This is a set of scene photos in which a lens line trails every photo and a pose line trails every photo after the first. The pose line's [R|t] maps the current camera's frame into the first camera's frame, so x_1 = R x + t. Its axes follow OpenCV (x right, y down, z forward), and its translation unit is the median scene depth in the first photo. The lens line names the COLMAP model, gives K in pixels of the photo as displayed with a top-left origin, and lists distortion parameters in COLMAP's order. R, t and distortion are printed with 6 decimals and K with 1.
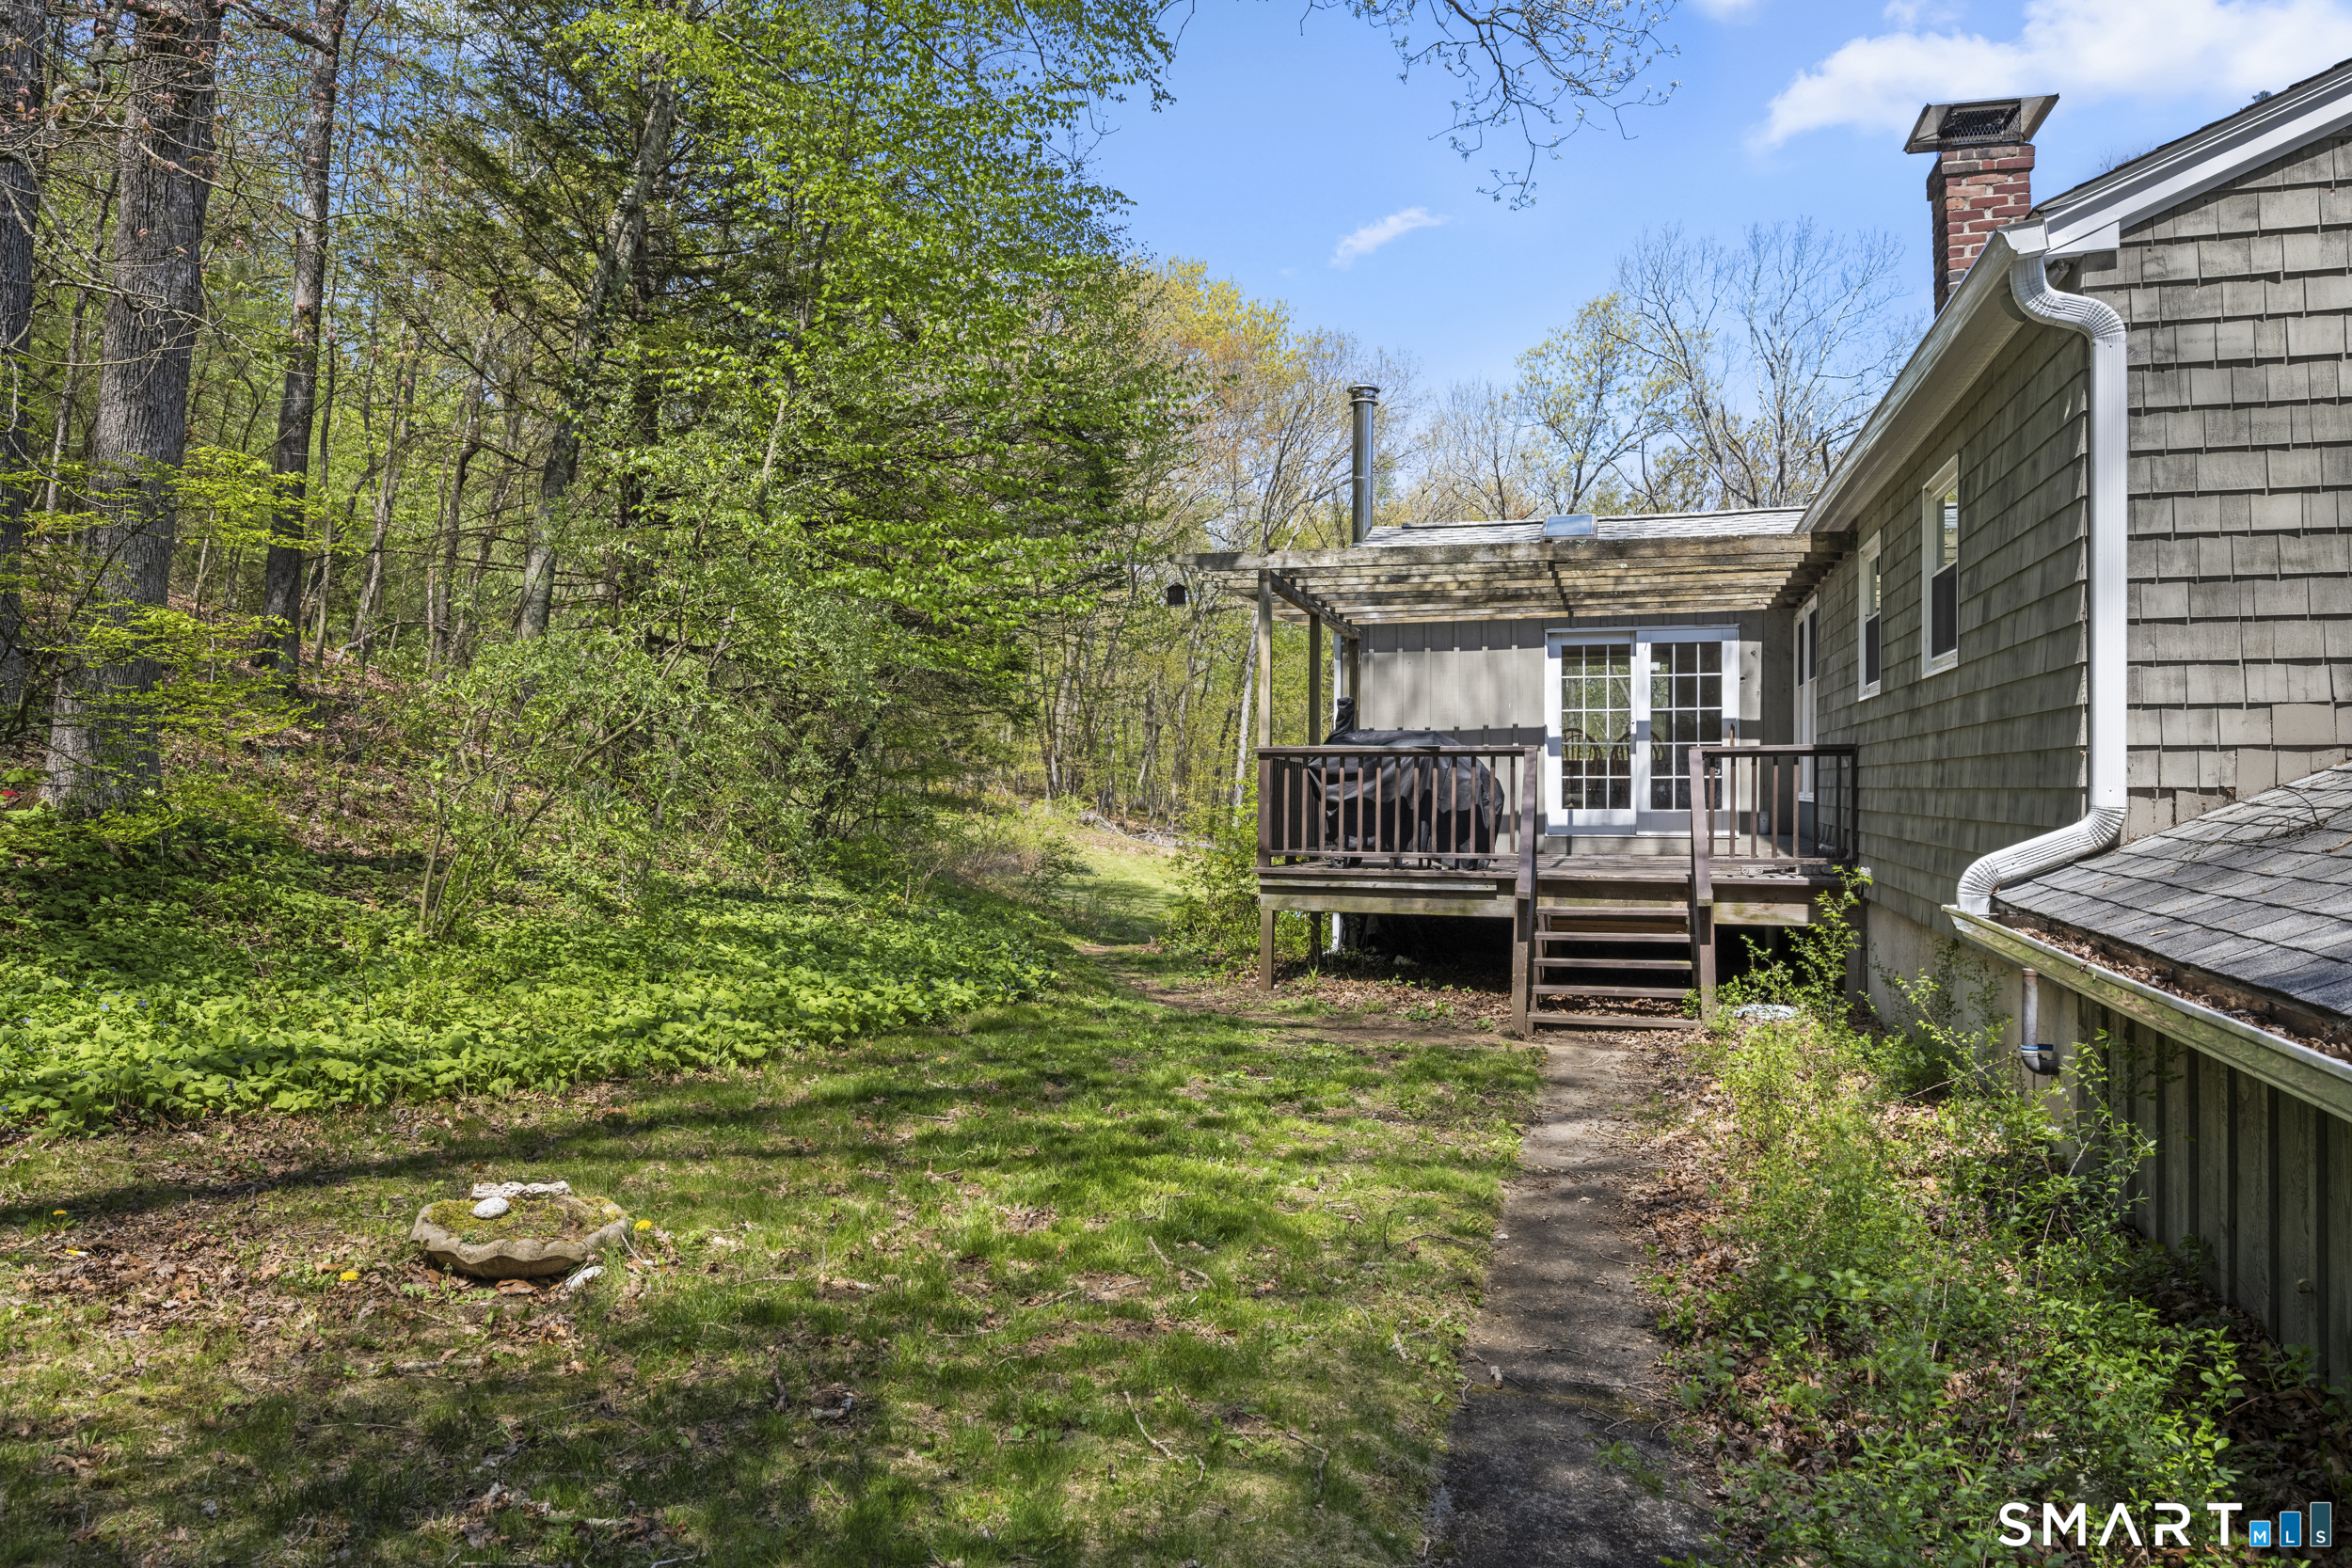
lens RADIAL K [[1571.9, 0, 1177.6], [0, 1571.9, 783.7], [0, 0, 1]] dist [-0.000567, -0.000060]
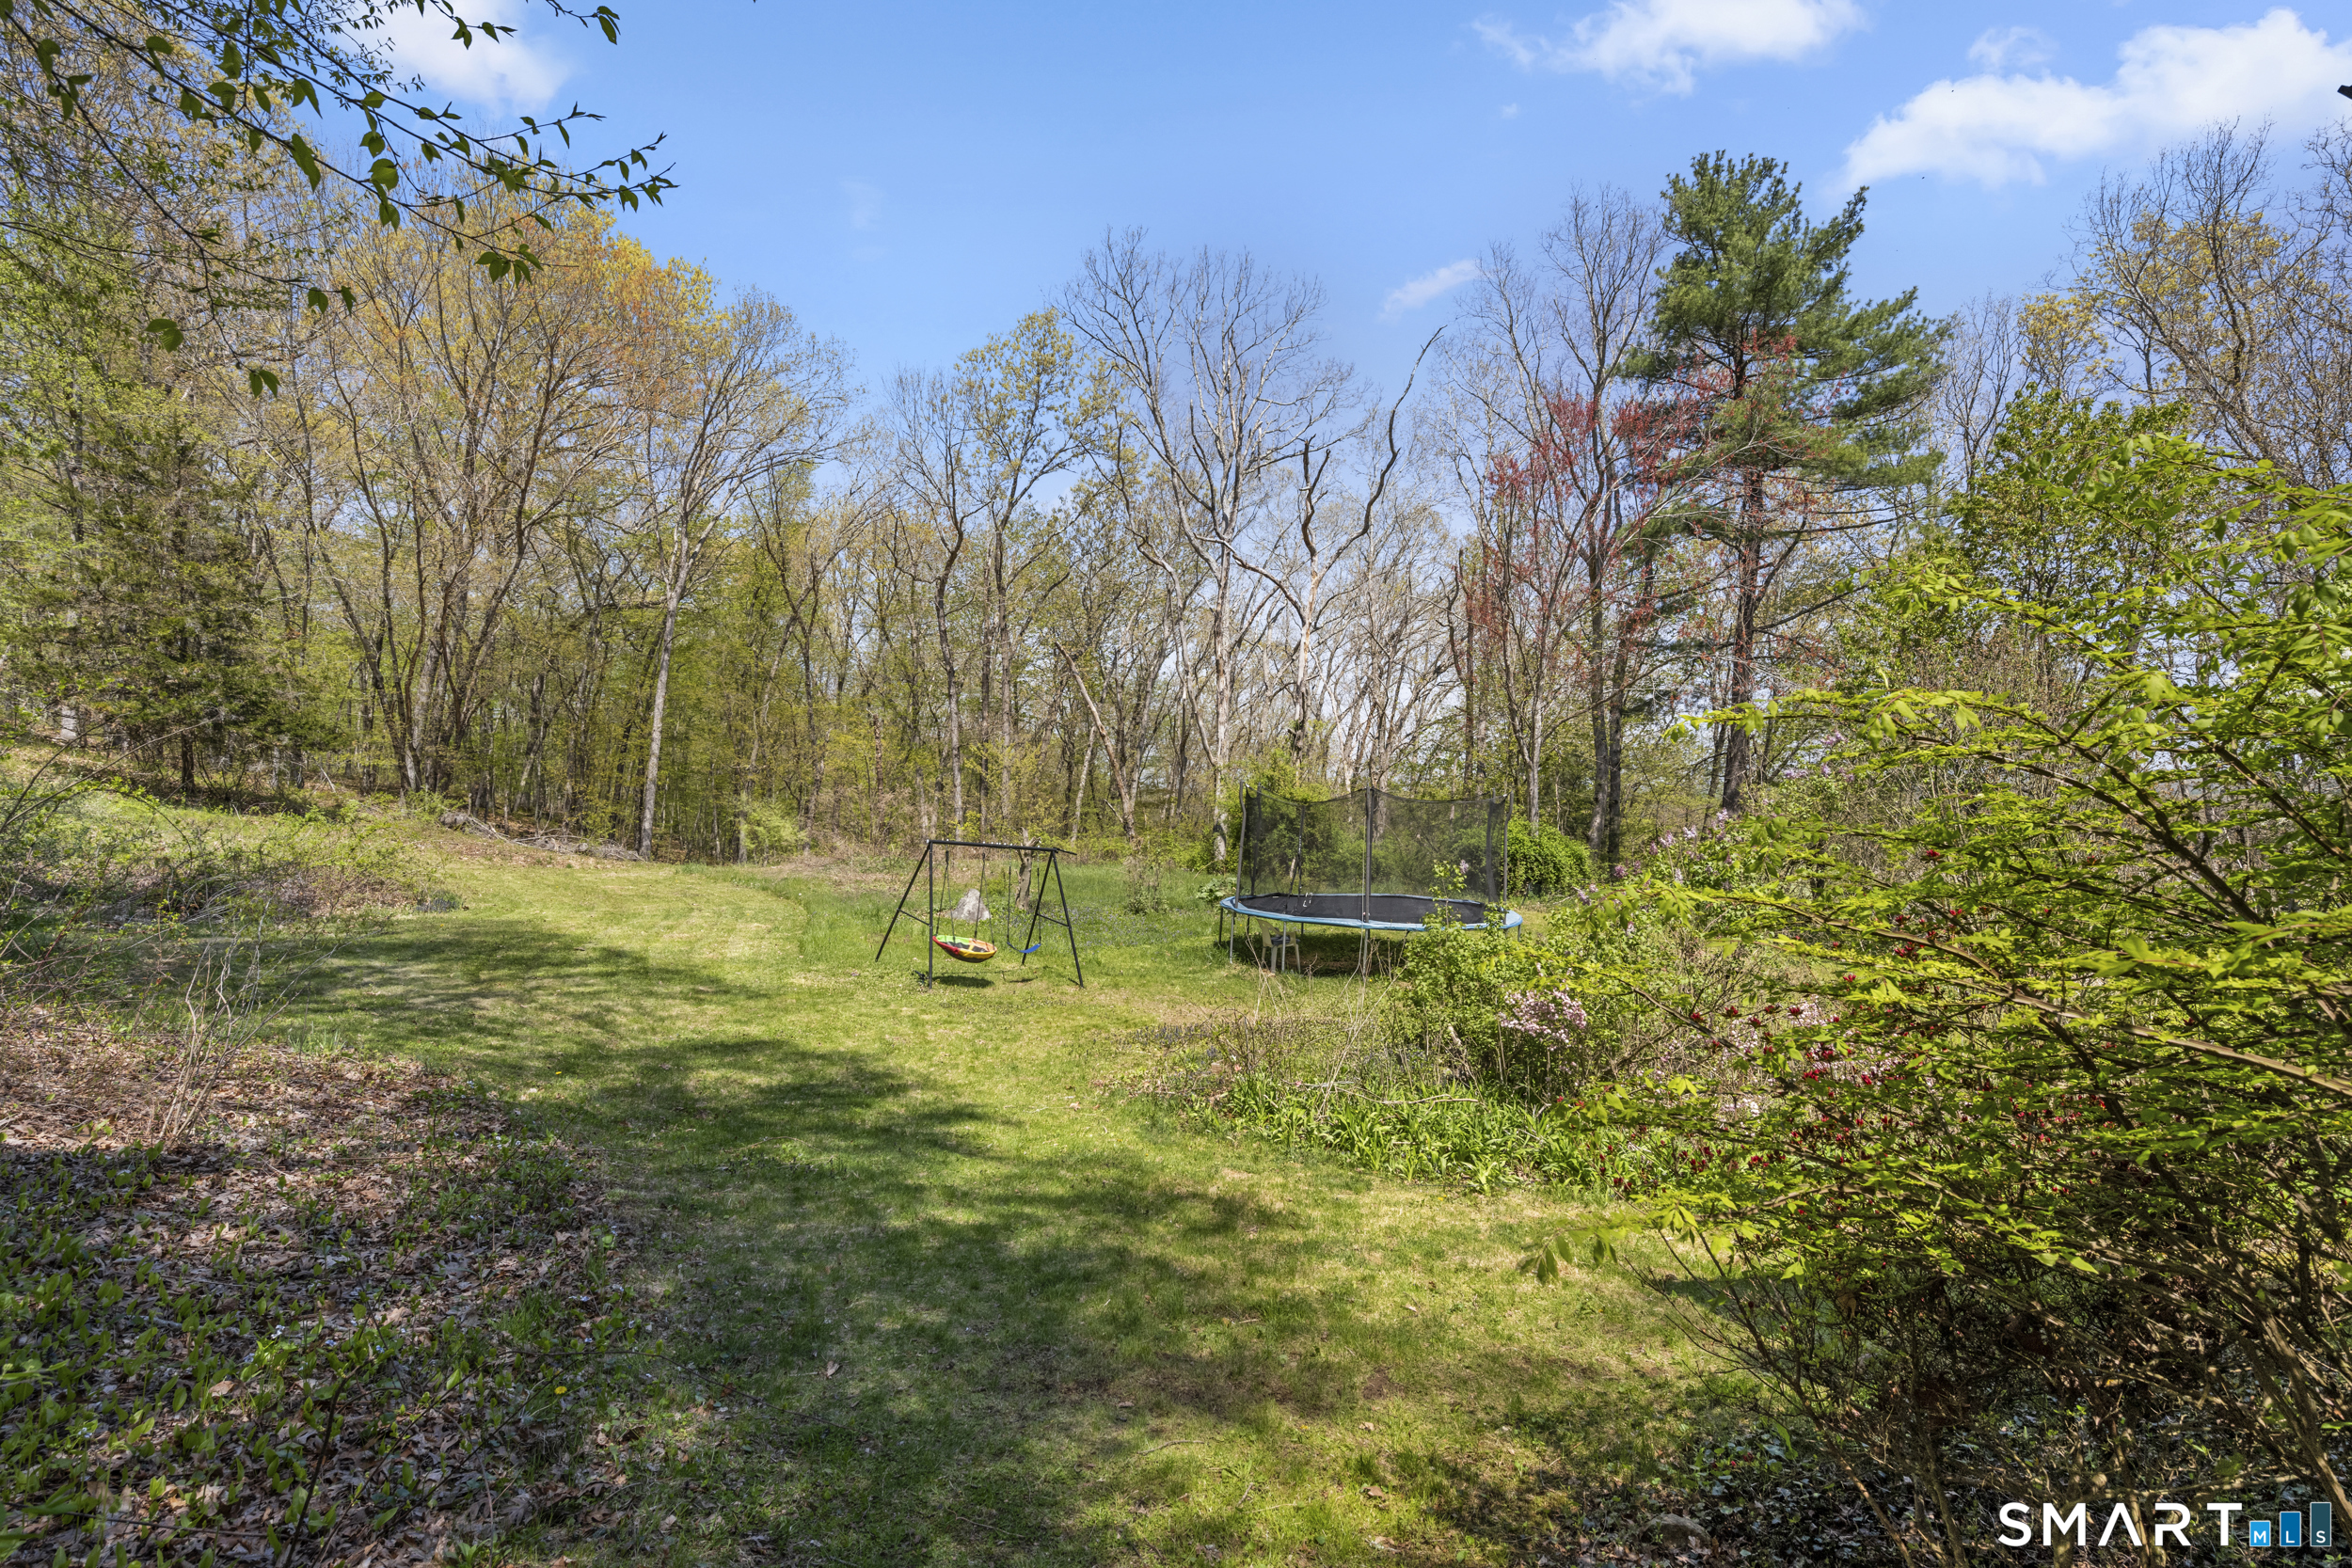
lens RADIAL K [[1167.9, 0, 1173.4], [0, 1167.9, 791.2], [0, 0, 1]] dist [0.003508, 0.000033]
pose [[0.883276, 0.002645, 0.468847, -0.011914], [-0.002602, 0.999996, -0.000739, 0.006081], [-0.468847, -0.000567, 0.883279, 0.271339]]
